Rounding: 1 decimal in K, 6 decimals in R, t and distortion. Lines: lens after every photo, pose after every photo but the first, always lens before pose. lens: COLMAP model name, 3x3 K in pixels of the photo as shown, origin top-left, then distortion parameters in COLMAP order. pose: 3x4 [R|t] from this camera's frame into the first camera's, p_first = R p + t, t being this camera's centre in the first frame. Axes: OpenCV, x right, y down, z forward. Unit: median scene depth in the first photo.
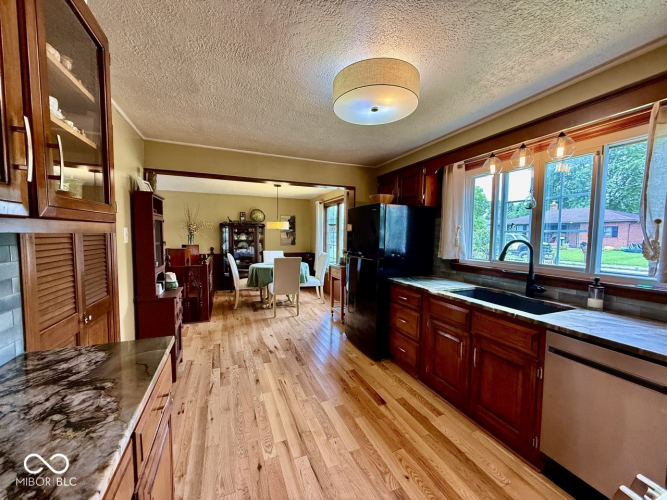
lens RADIAL K [[264.9, 0, 333.9], [0, 264.9, 252.5], [0, 0, 1]] dist [-0.002288, 0.000601]
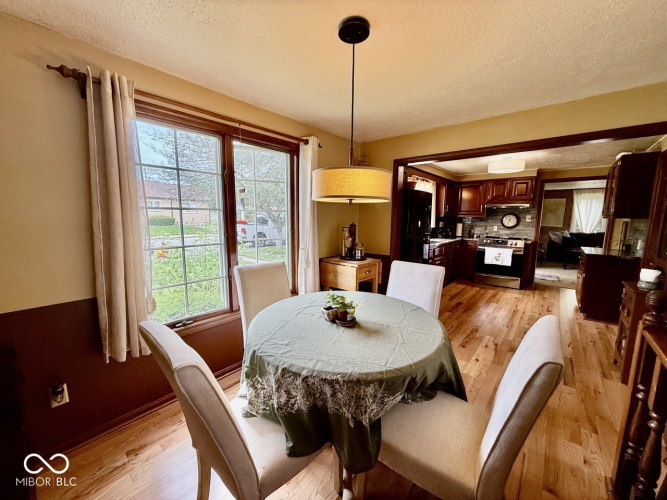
lens RADIAL K [[264.9, 0, 329.4], [0, 264.9, 251.3], [0, 0, 1]] dist [-0.002288, 0.000601]
pose [[-0.452120, -0.134328, 0.881784, -1.092666], [0.045346, 0.983855, 0.173128, -0.197711], [-0.890804, 0.118260, -0.438729, 2.760798]]
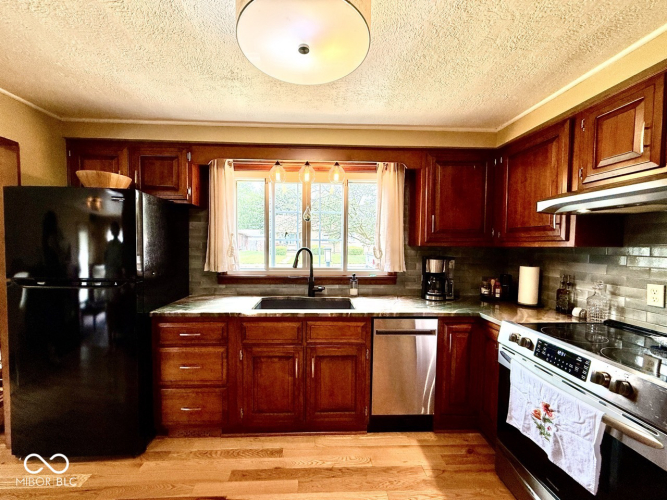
lens RADIAL K [[264.9, 0, 320.9], [0, 264.9, 260.1], [0, 0, 1]] dist [-0.002288, 0.000601]
pose [[0.348213, -0.058131, 0.935611, -0.310330], [0.058257, 0.997488, 0.040294, -0.036159], [-0.935603, 0.040475, 0.350725, 0.532144]]
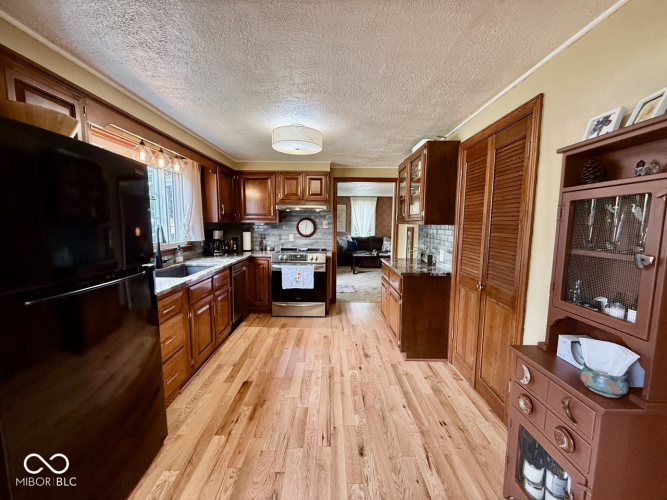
lens RADIAL K [[264.9, 0, 332.9], [0, 264.9, 250.2], [0, 0, 1]] dist [-0.002288, 0.000601]
pose [[-0.926142, -0.057672, 0.372740, -0.510318], [0.006706, 0.985567, 0.169152, -0.131076], [-0.377116, 0.159158, -0.912388, 1.799001]]
